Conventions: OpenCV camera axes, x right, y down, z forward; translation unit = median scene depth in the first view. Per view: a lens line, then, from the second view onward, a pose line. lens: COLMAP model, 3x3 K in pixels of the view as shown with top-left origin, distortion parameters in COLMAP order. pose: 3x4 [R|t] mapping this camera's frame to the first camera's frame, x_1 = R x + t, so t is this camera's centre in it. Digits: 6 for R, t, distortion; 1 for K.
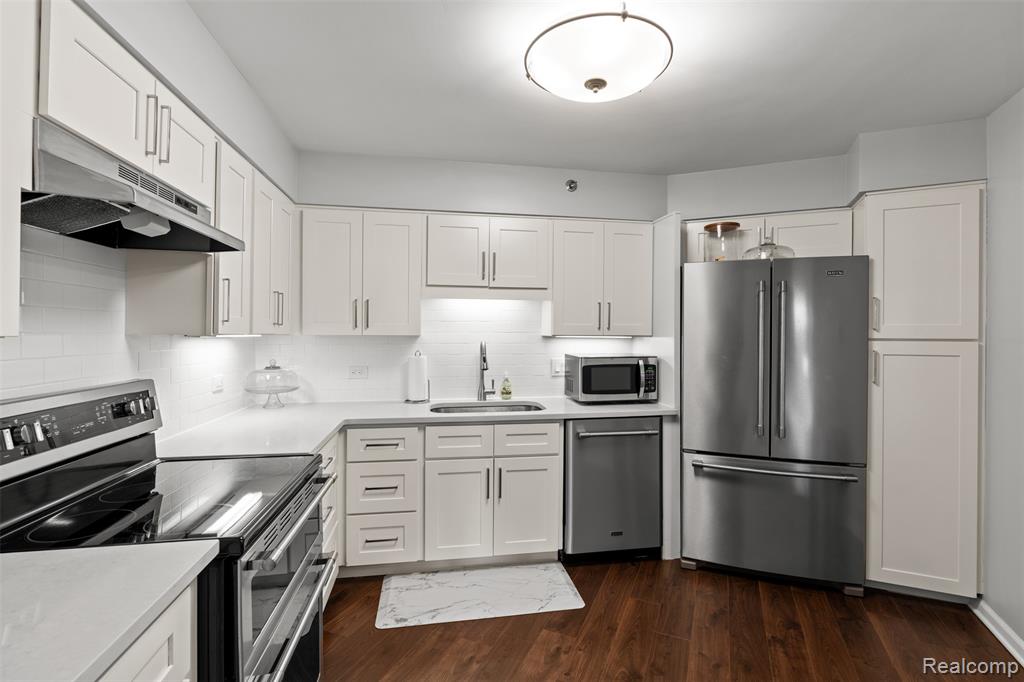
lens RADIAL K [[470.1, 0, 509.9], [0, 470.1, 337.3], [0, 0, 1]] dist [-0.015711, -0.000752]
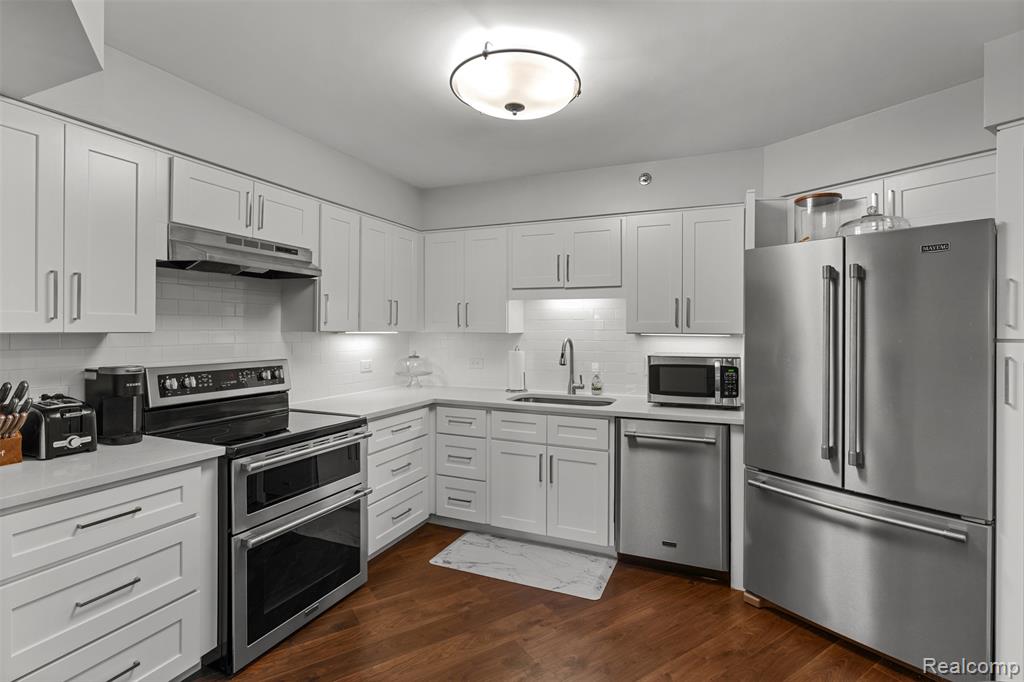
lens RADIAL K [[470.1, 0, 504.1], [0, 470.1, 334.7], [0, 0, 1]] dist [-0.015711, -0.000752]
pose [[0.840128, 0.004879, -0.542367, 0.459272], [-0.005600, 0.999984, 0.000321, 0.000266], [0.542360, 0.002768, 0.840142, 0.028990]]
